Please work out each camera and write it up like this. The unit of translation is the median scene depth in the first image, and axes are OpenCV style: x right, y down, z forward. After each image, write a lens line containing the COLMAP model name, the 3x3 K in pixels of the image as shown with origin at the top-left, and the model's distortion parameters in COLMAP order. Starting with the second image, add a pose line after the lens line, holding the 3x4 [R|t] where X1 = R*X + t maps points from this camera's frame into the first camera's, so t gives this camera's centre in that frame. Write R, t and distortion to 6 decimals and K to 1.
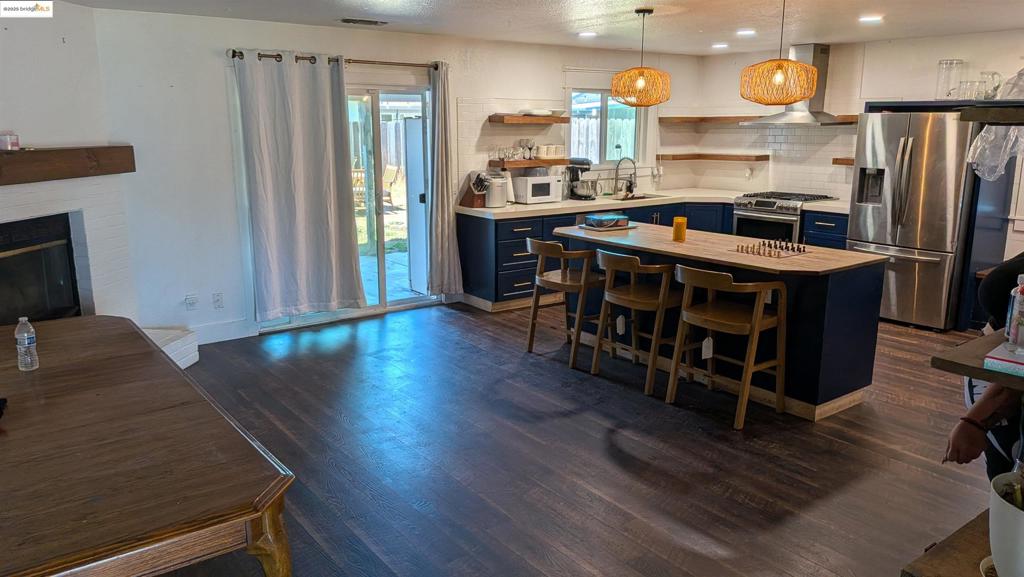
lens RADIAL K [[723.4, 0, 511.8], [0, 723.4, 283.1], [0, 0, 1]] dist [0.137969, -0.210489]
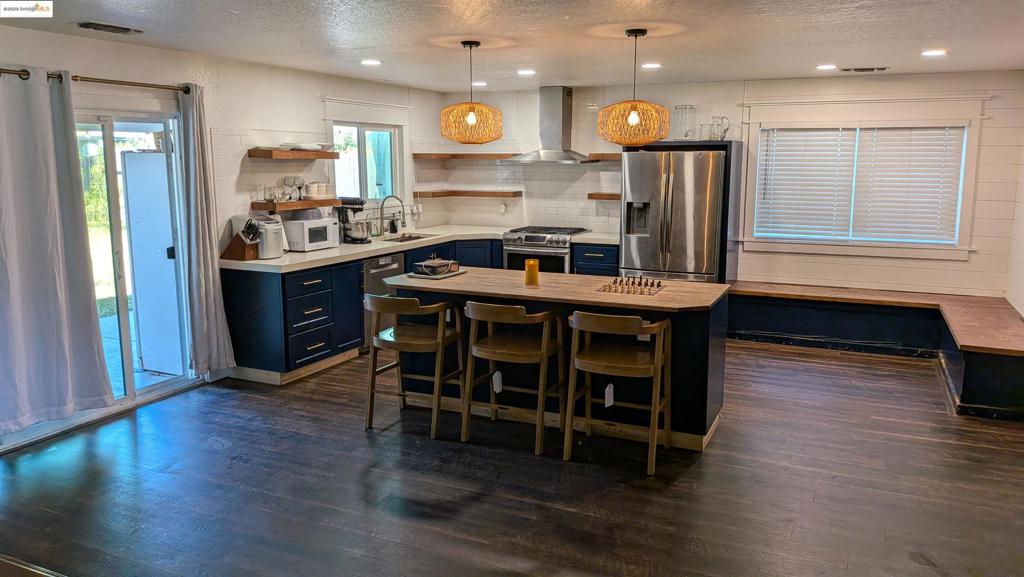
lens RADIAL K [[723.4, 0, 511.8], [0, 723.4, 283.1], [0, 0, 1]] dist [0.137969, -0.210489]
pose [[0.880851, -0.081432, 0.466337, -0.171879], [0.100865, 0.994758, -0.016815, -0.033853], [-0.462523, 0.061848, 0.884447, 0.127796]]
